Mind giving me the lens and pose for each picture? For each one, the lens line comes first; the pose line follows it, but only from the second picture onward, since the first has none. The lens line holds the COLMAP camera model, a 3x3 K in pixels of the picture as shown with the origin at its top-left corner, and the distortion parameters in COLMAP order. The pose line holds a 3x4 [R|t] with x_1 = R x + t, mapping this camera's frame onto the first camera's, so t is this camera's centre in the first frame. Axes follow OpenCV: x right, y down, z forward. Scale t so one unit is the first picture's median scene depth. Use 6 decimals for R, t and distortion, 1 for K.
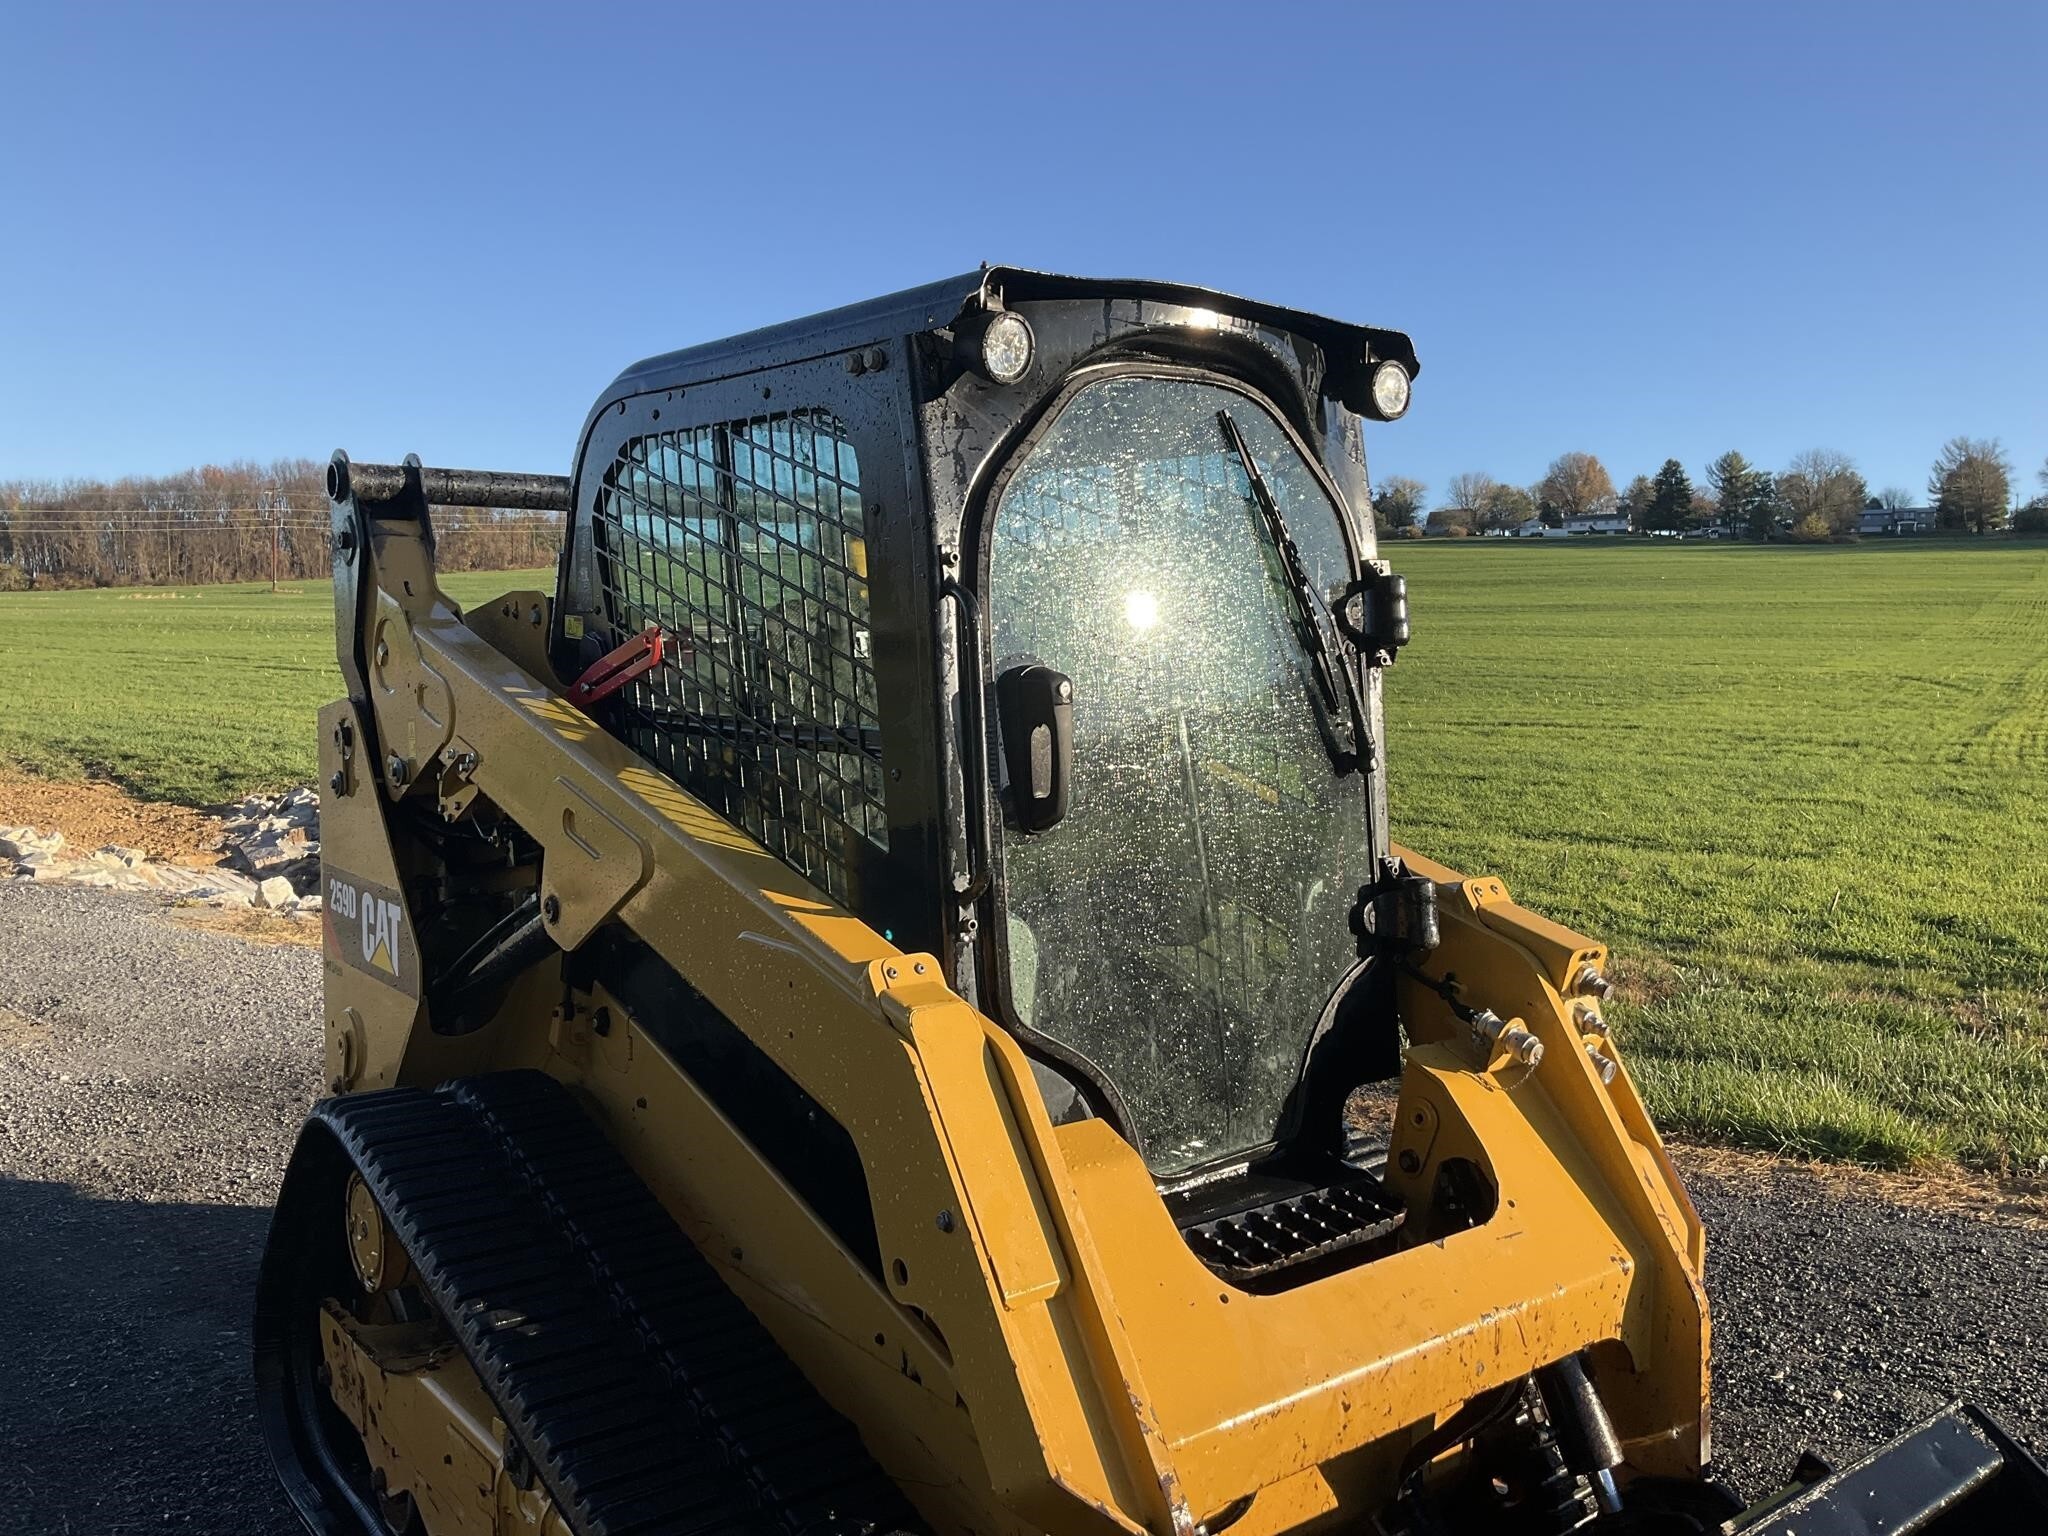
lens RADIAL K [[1670.3, 0, 1025.1], [0, 1670.3, 790.3], [0, 0, 1]] dist [0.116442, -0.208943]
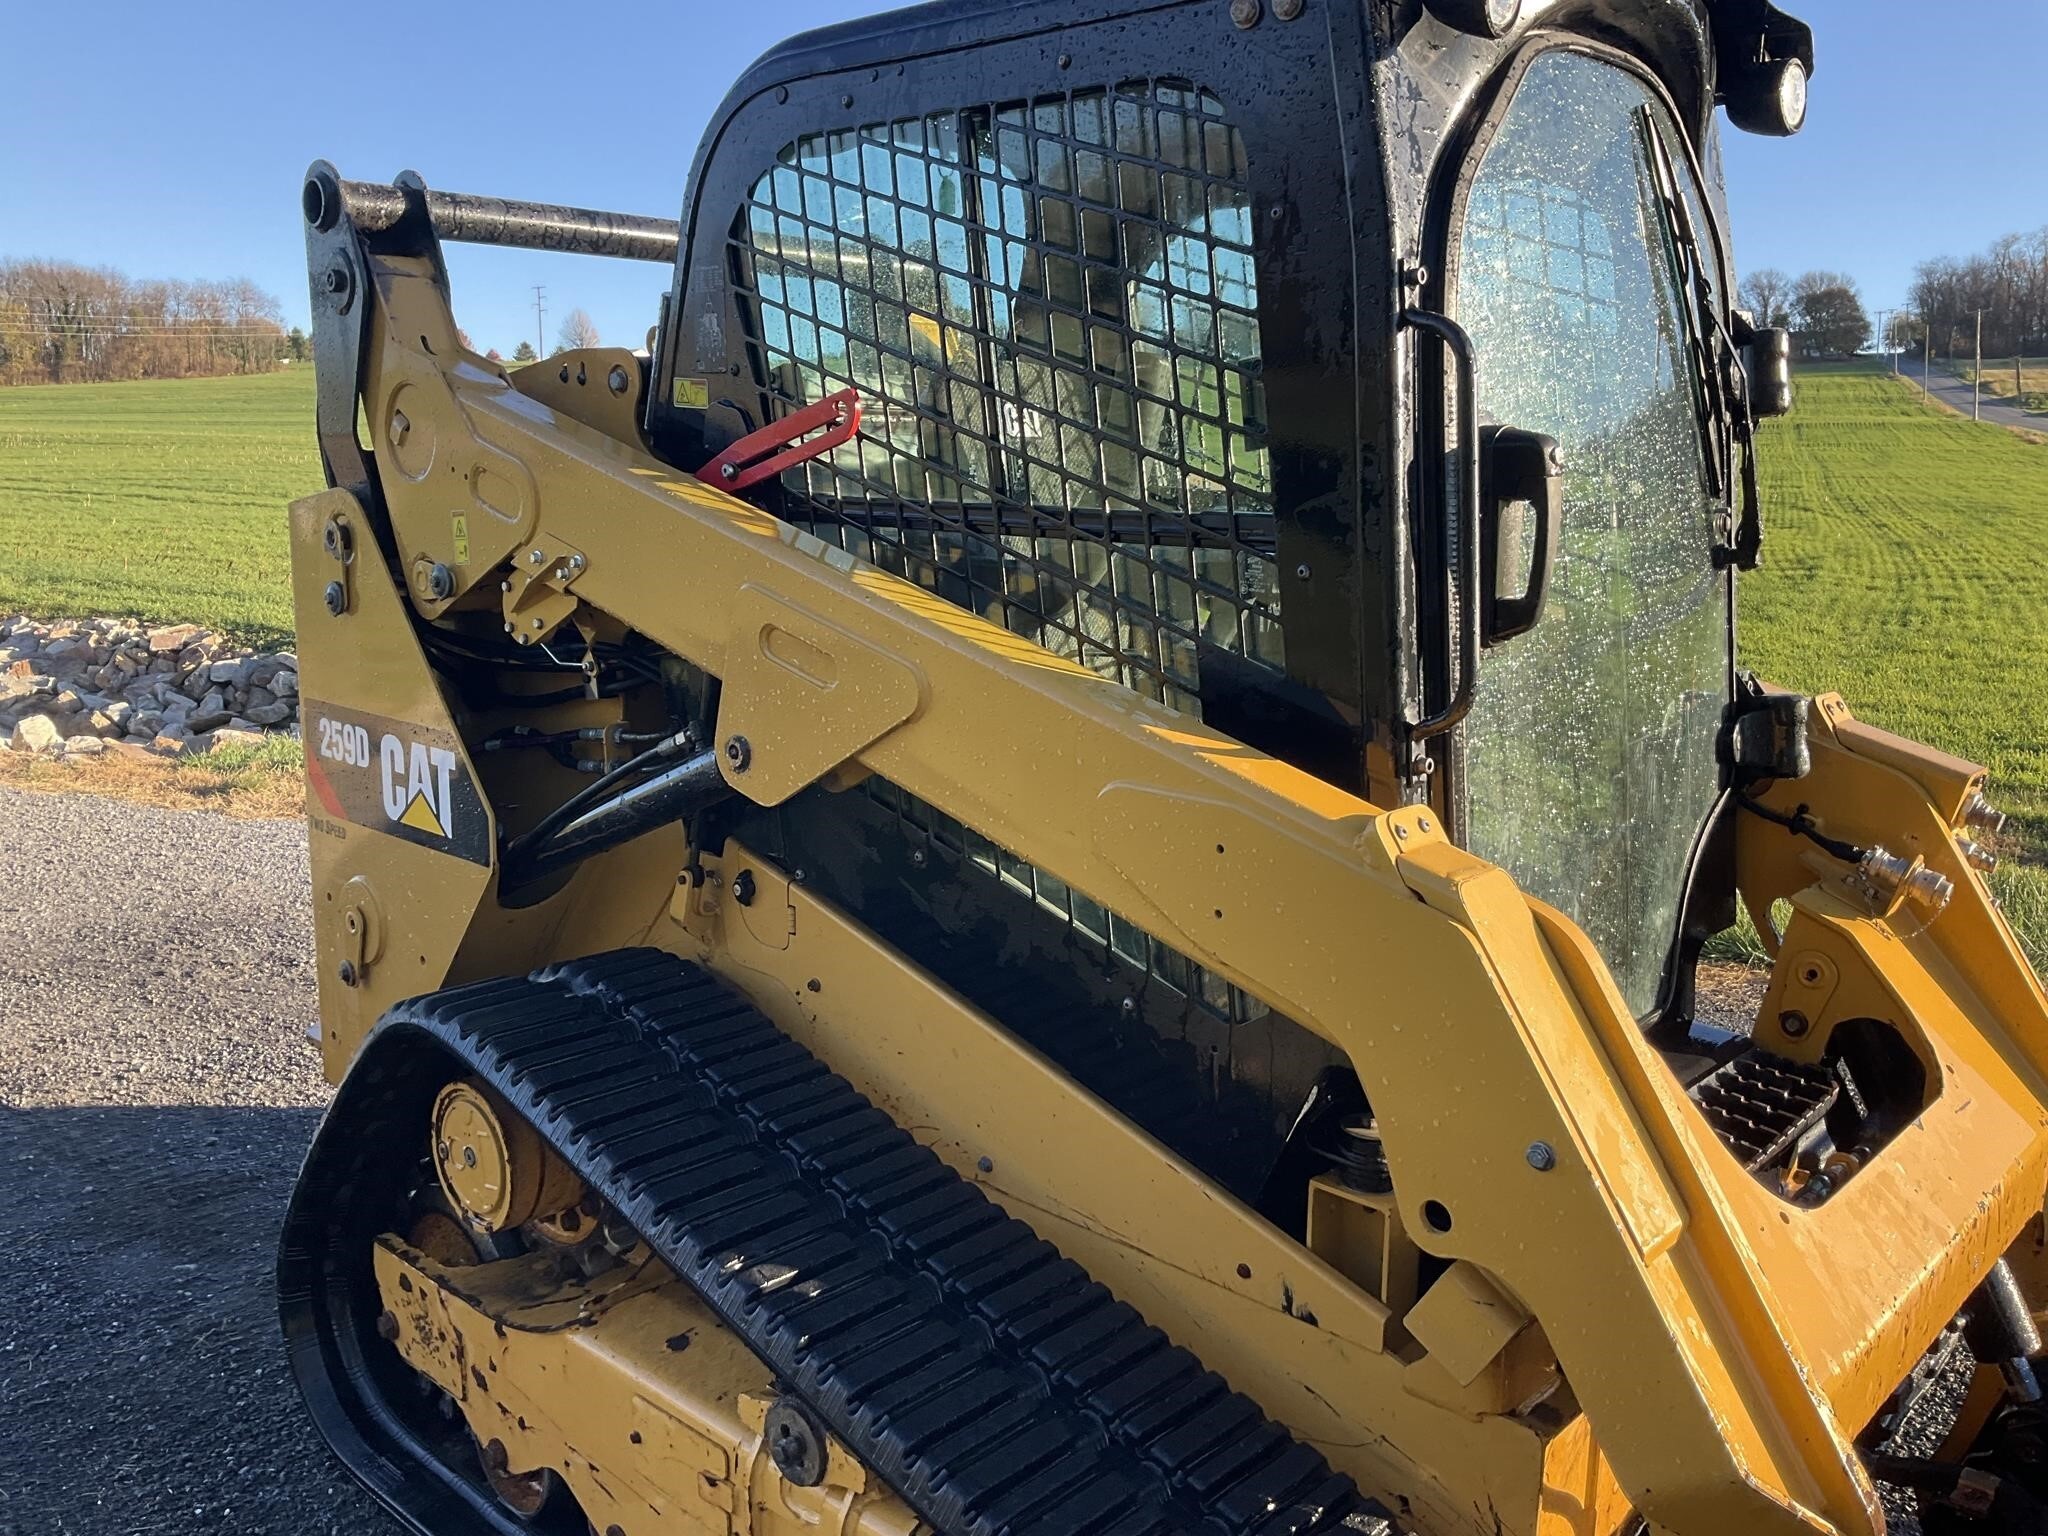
lens RADIAL K [[1663.2, 0, 1021.4], [0, 1663.2, 781.0], [0, 0, 1]] dist [0.101946, -0.178591]
pose [[0.987724, -0.024345, 0.154299, -0.241392], [0.008895, 0.994943, 0.100044, 0.006083], [-0.155954, -0.097443, 0.982946, 0.191050]]
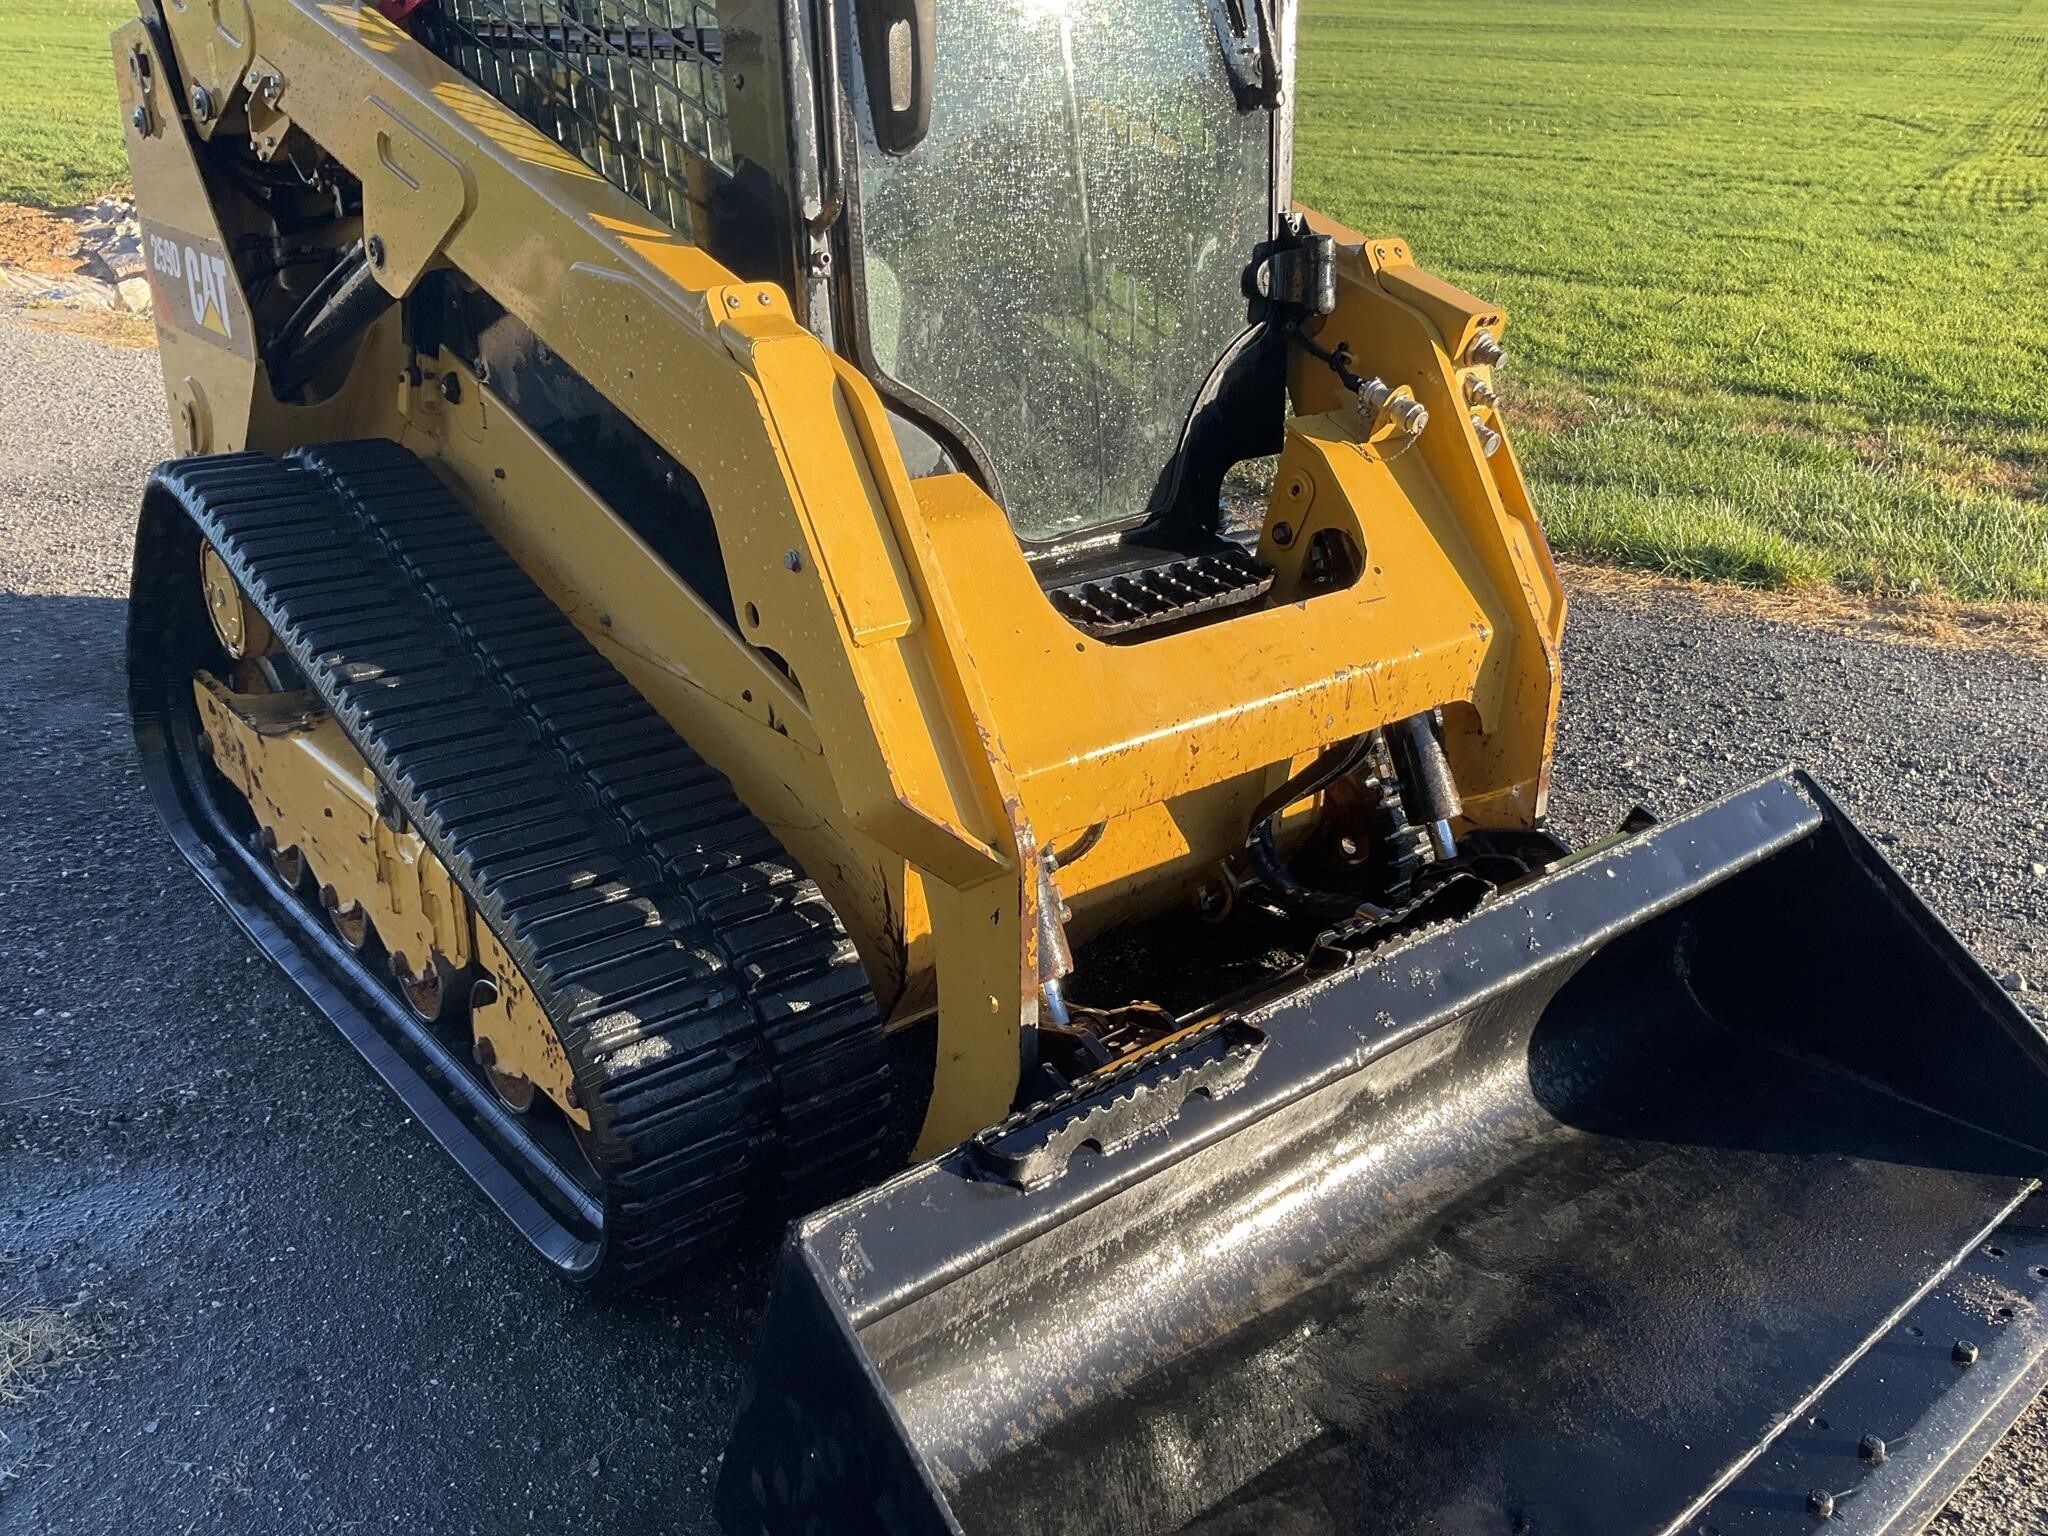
lens RADIAL K [[1675.3, 0, 1024.0], [0, 1675.3, 768.0], [0, 0, 1]] dist [0.065583, -0.097042]
pose [[0.998907, 0.006967, 0.046218, 0.026119], [-0.020719, 0.952373, 0.304231, 0.045372], [-0.041897, -0.304856, 0.951477, 0.022922]]
